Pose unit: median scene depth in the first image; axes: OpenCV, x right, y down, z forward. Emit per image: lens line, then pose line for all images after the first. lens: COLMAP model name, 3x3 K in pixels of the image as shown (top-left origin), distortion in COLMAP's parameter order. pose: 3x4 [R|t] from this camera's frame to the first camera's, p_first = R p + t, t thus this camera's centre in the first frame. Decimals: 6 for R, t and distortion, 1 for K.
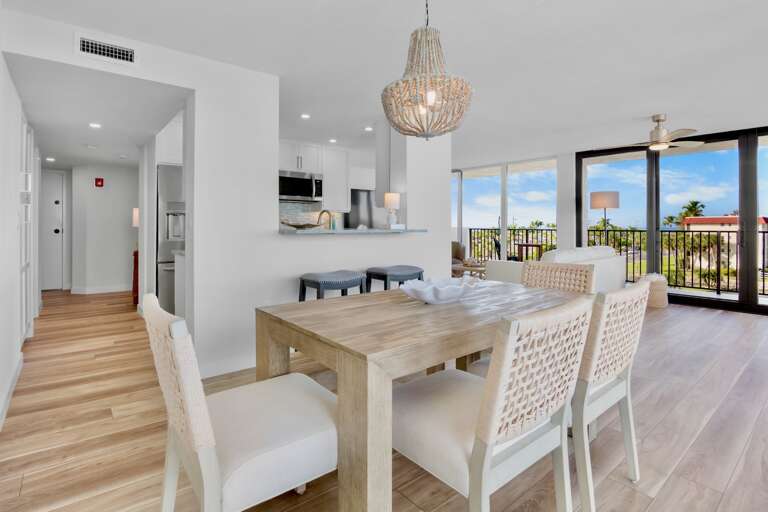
lens RADIAL K [[377.2, 0, 386.4], [0, 377.2, 232.0], [0, 0, 1]] dist [-0.006645, -0.001477]
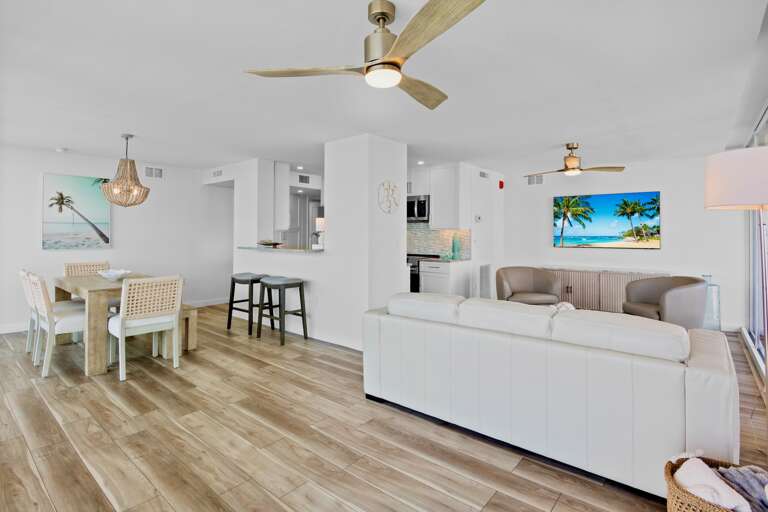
lens RADIAL K [[377.2, 0, 383.2], [0, 377.2, 235.8], [0, 0, 1]] dist [-0.006645, -0.001477]
pose [[0.182422, -0.009839, -0.983171, 1.917267], [-0.001516, 0.999946, -0.010288, -0.058658], [0.983219, 0.003367, 0.182398, 1.553384]]
